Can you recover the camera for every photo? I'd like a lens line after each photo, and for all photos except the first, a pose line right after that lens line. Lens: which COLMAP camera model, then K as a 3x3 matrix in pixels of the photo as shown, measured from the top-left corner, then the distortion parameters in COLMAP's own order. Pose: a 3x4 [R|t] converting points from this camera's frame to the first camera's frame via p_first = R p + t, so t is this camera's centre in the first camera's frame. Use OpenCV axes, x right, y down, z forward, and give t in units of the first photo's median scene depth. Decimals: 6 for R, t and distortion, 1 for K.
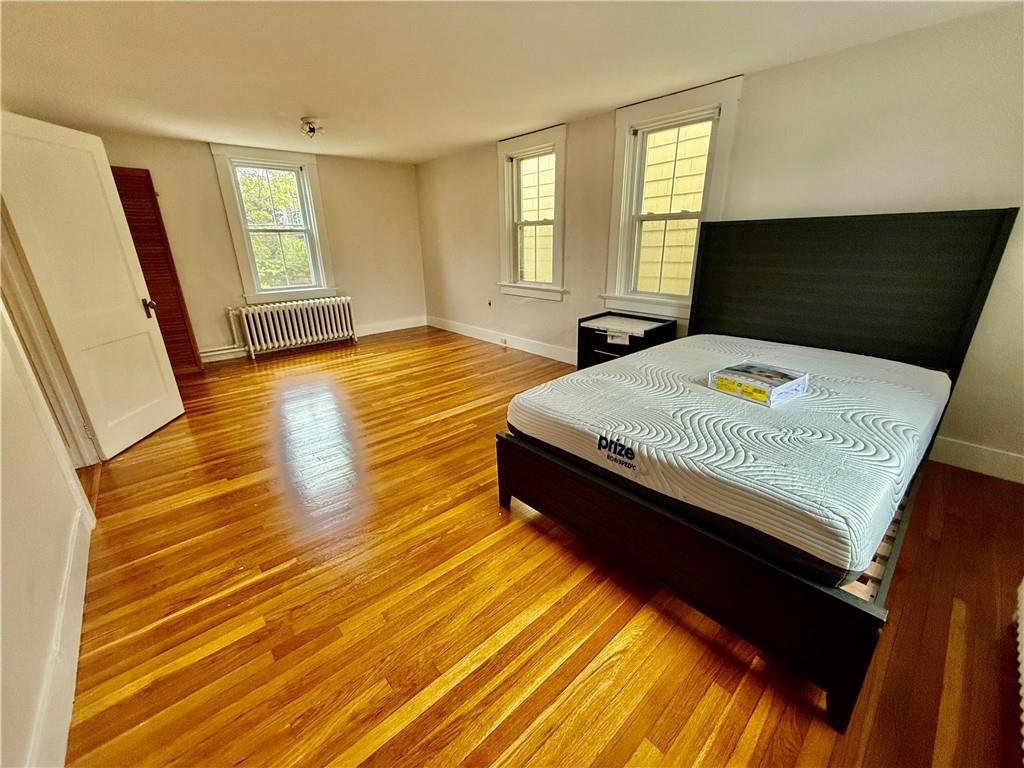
lens RADIAL K [[408.6, 0, 511.0], [0, 408.6, 384.3], [0, 0, 1]] dist [0.000419, -0.000120]
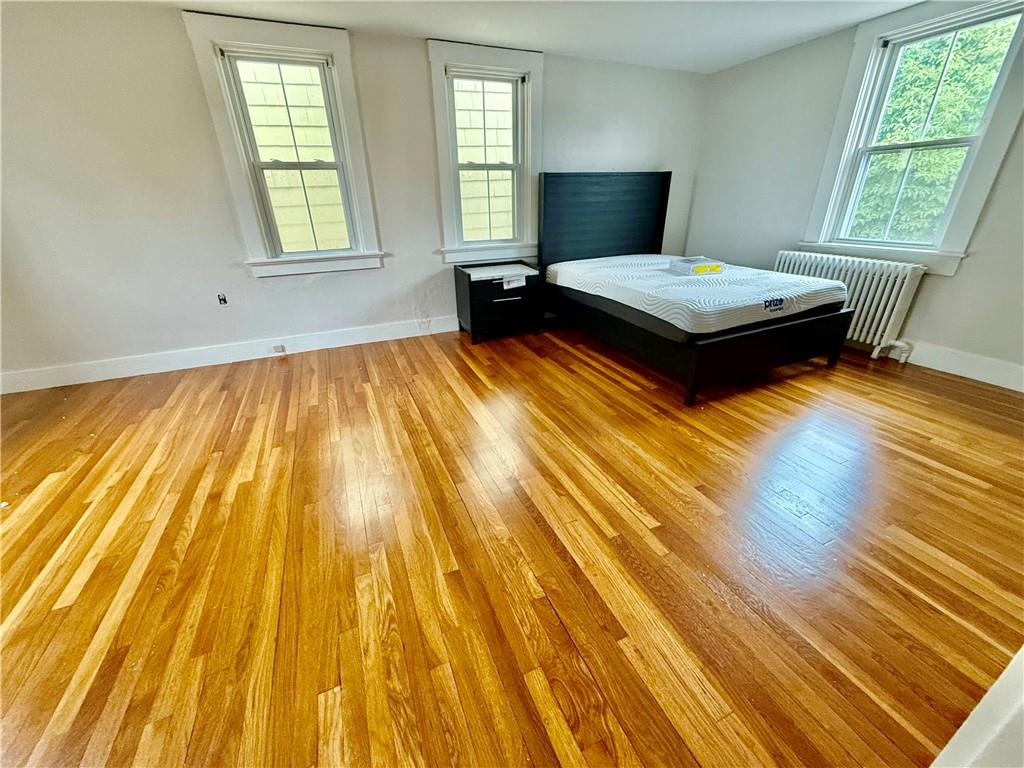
lens RADIAL K [[408.6, 0, 509.4], [0, 408.6, 384.3], [0, 0, 1]] dist [0.000419, -0.000120]
pose [[0.317199, -0.386025, 0.866239, -0.686614], [0.337322, 0.899599, 0.277371, -0.153838], [-0.886340, 0.204220, 0.415567, 0.553251]]
